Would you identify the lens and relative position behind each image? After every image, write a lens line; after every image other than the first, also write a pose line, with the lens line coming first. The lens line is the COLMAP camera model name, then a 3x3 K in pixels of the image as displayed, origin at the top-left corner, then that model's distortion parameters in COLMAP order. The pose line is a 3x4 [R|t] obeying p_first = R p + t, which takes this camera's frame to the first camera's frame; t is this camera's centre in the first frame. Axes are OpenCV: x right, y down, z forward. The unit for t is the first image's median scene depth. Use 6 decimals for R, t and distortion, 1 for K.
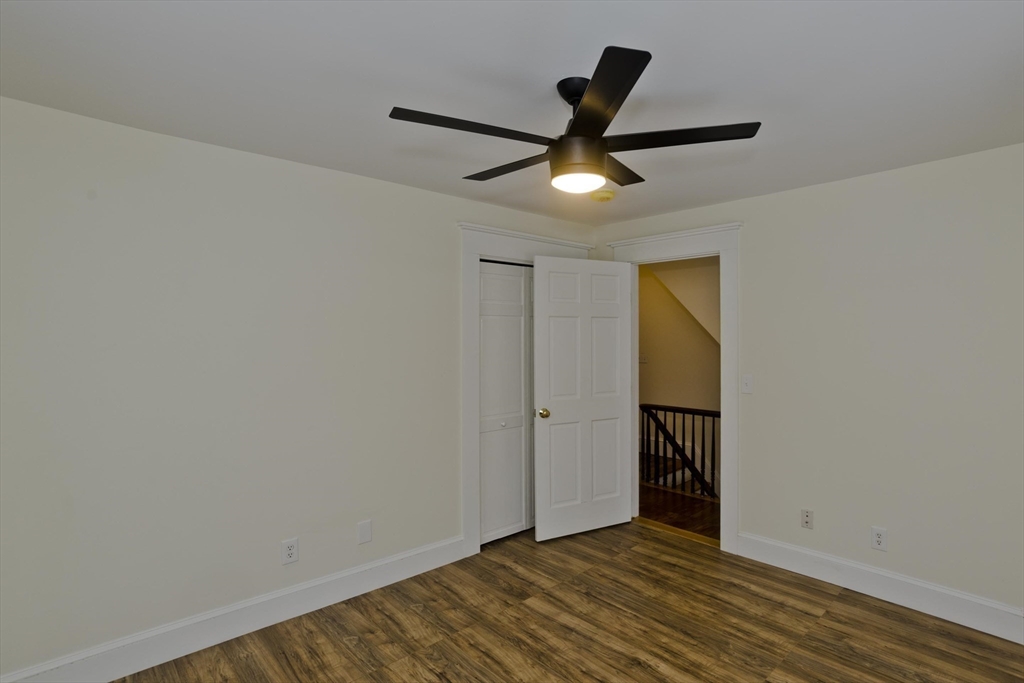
lens RADIAL K [[500.6, 0, 504.6], [0, 500.6, 334.8], [0, 0, 1]] dist [-0.048862, 0.029865]
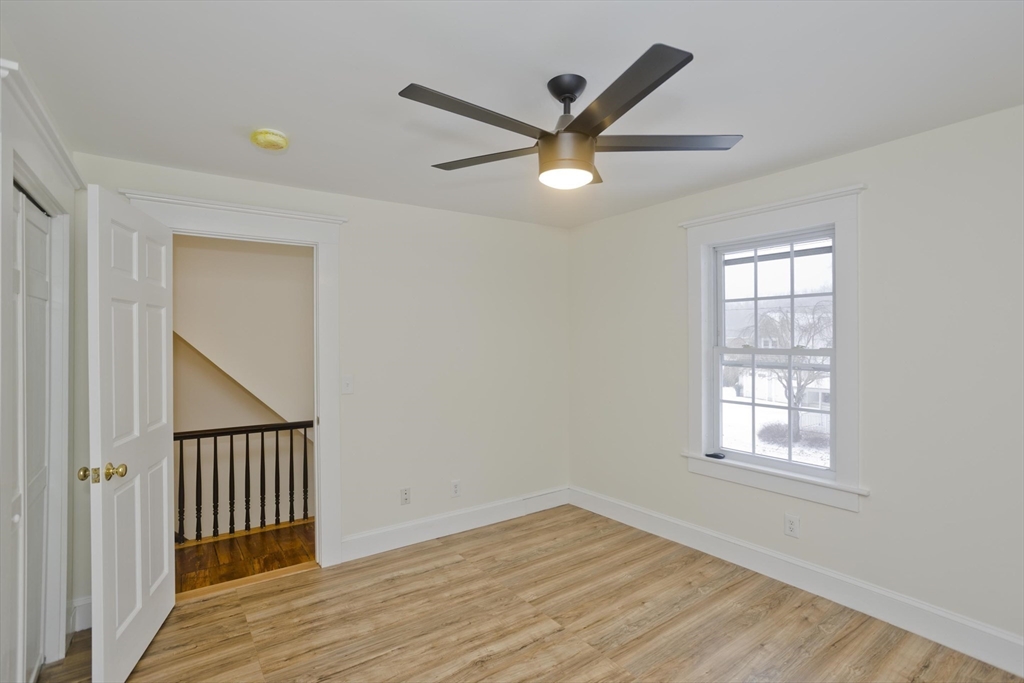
lens RADIAL K [[503.2, 0, 560.7], [0, 503.2, 340.3], [0, 0, 1]] dist [-0.016648, 0.015520]
pose [[0.081720, 0.004997, 0.996643, -0.578349], [-0.003892, 0.999981, -0.004694, 0.016497], [-0.996648, -0.003495, 0.081738, 0.603013]]
